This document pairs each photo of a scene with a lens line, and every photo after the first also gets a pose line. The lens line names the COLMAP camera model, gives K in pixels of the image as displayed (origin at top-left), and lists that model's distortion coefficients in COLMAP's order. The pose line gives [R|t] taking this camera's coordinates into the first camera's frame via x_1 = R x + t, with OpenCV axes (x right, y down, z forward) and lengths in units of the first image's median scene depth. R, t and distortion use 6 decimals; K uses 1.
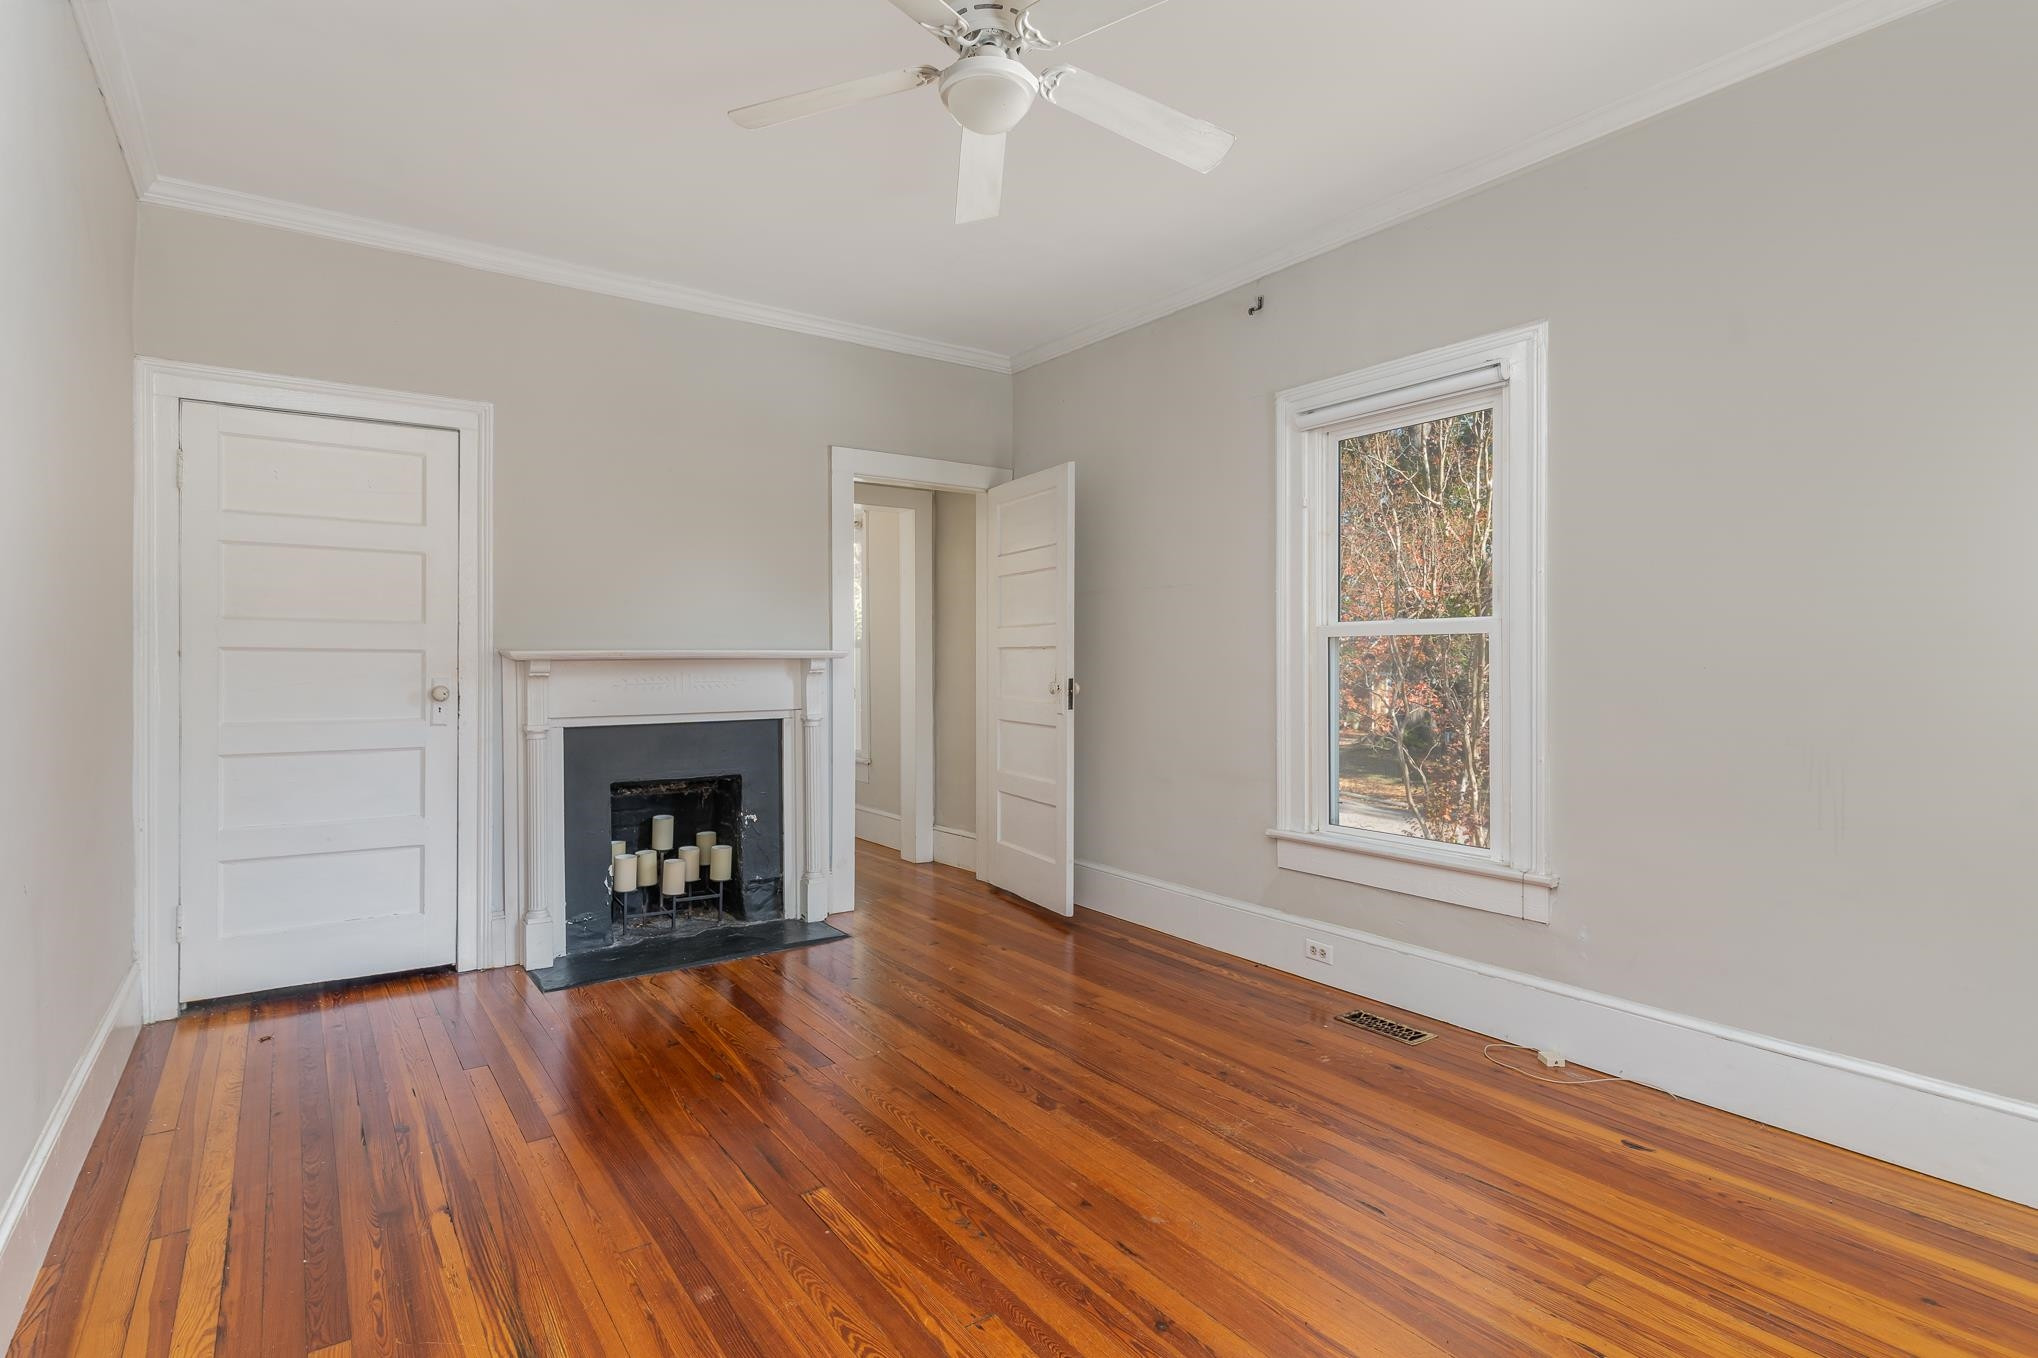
lens RADIAL K [[1001.0, 0, 1022.9], [0, 1001.0, 667.2], [0, 0, 1]] dist [0.005892, 0.000130]
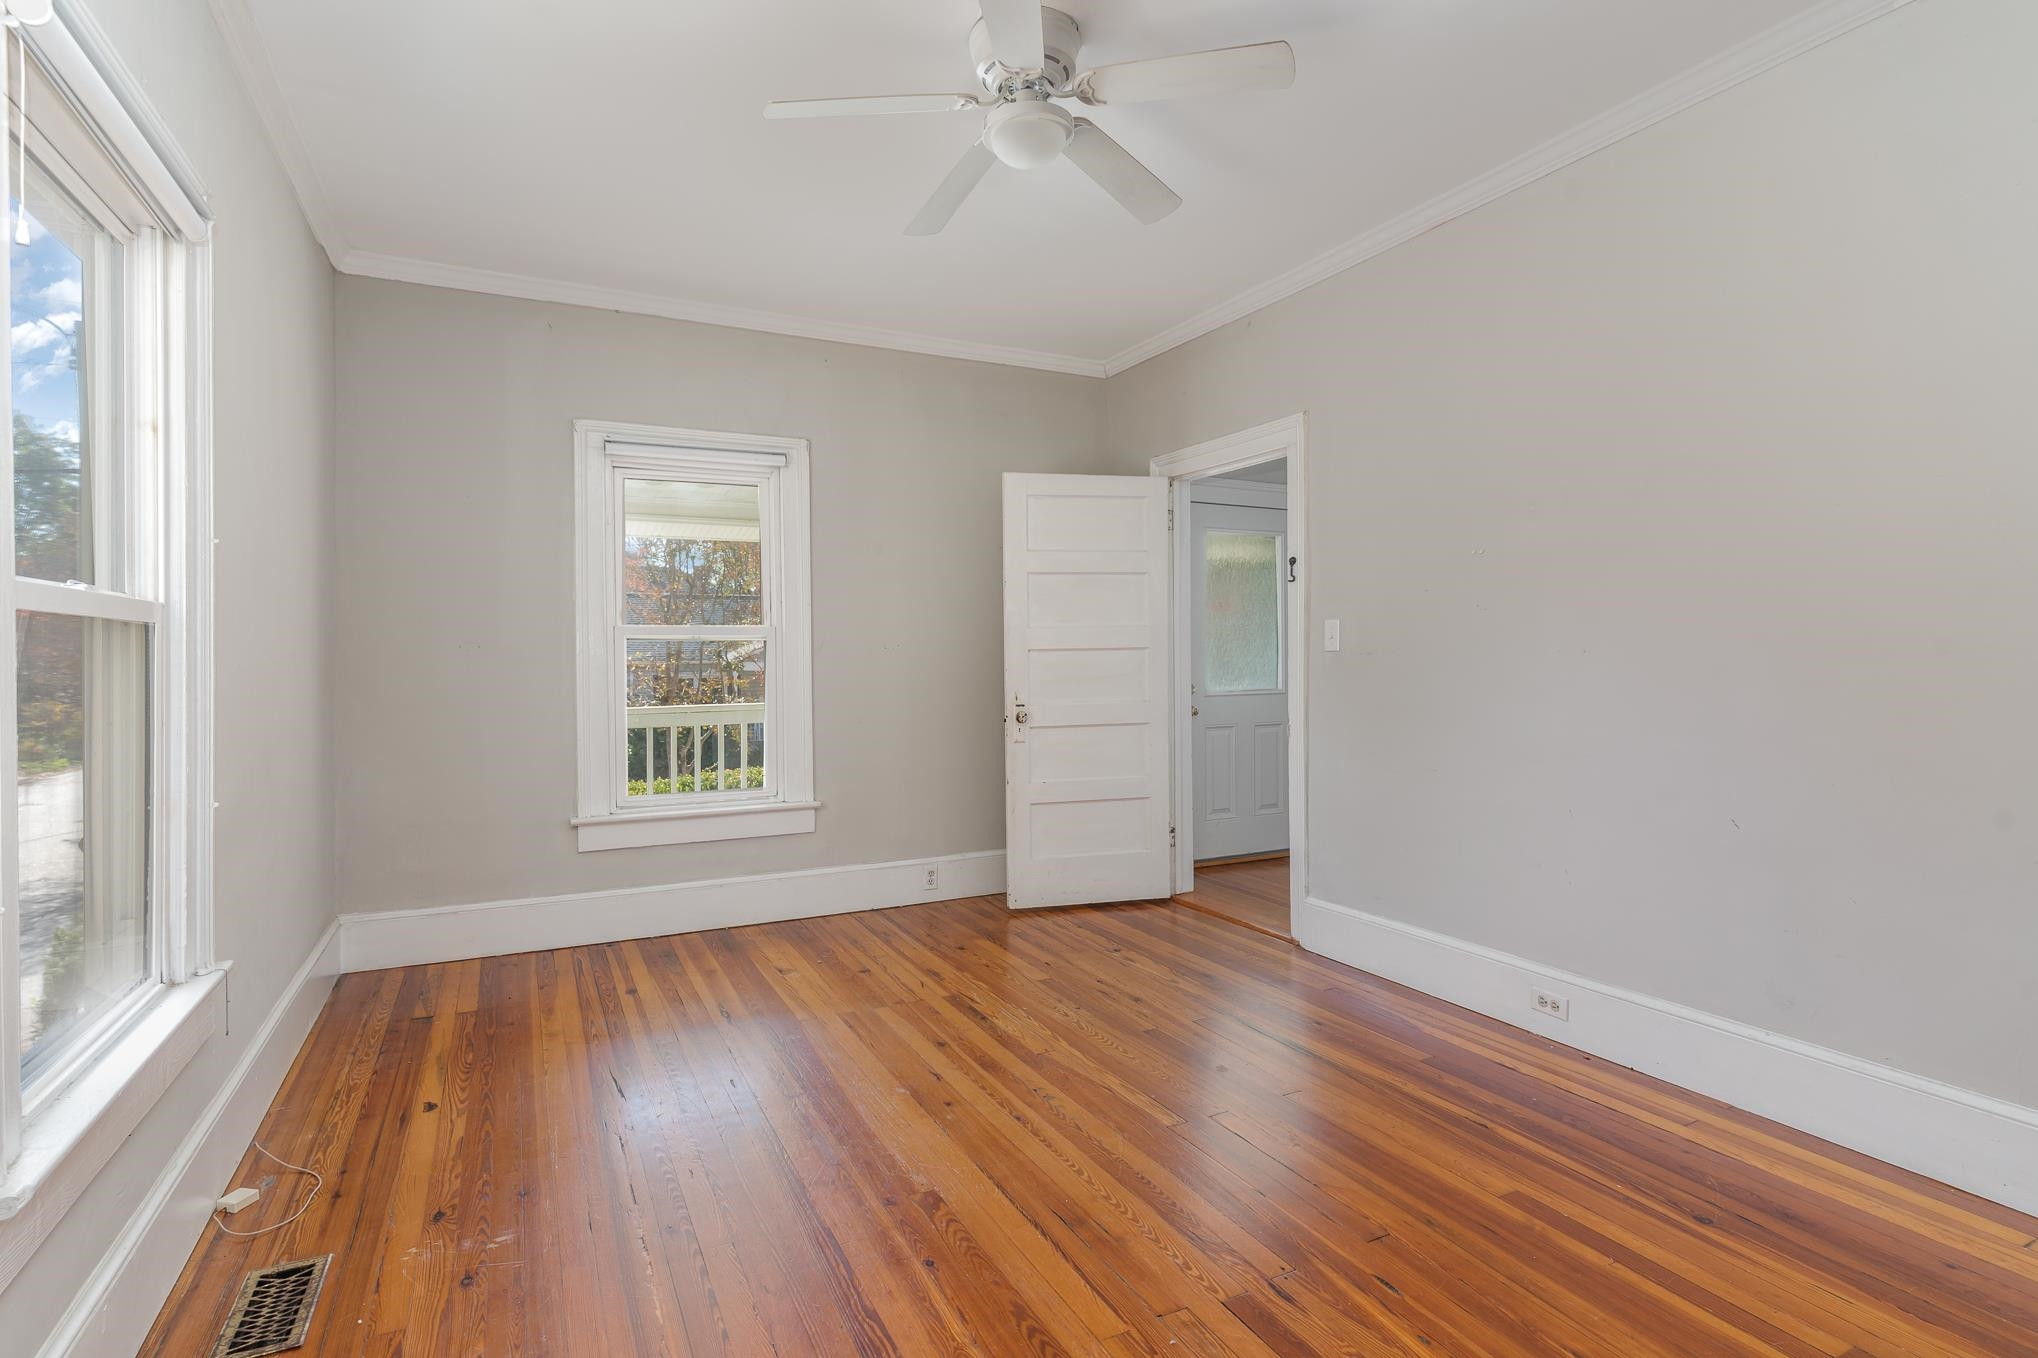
lens RADIAL K [[1001.0, 0, 1018.5], [0, 1001.0, 667.5], [0, 0, 1]] dist [0.005892, 0.000130]
pose [[-0.987729, 0.002586, 0.156155, -0.195082], [0.005671, 0.999797, 0.019311, -0.017872], [-0.156073, 0.019960, -0.987544, 1.981330]]
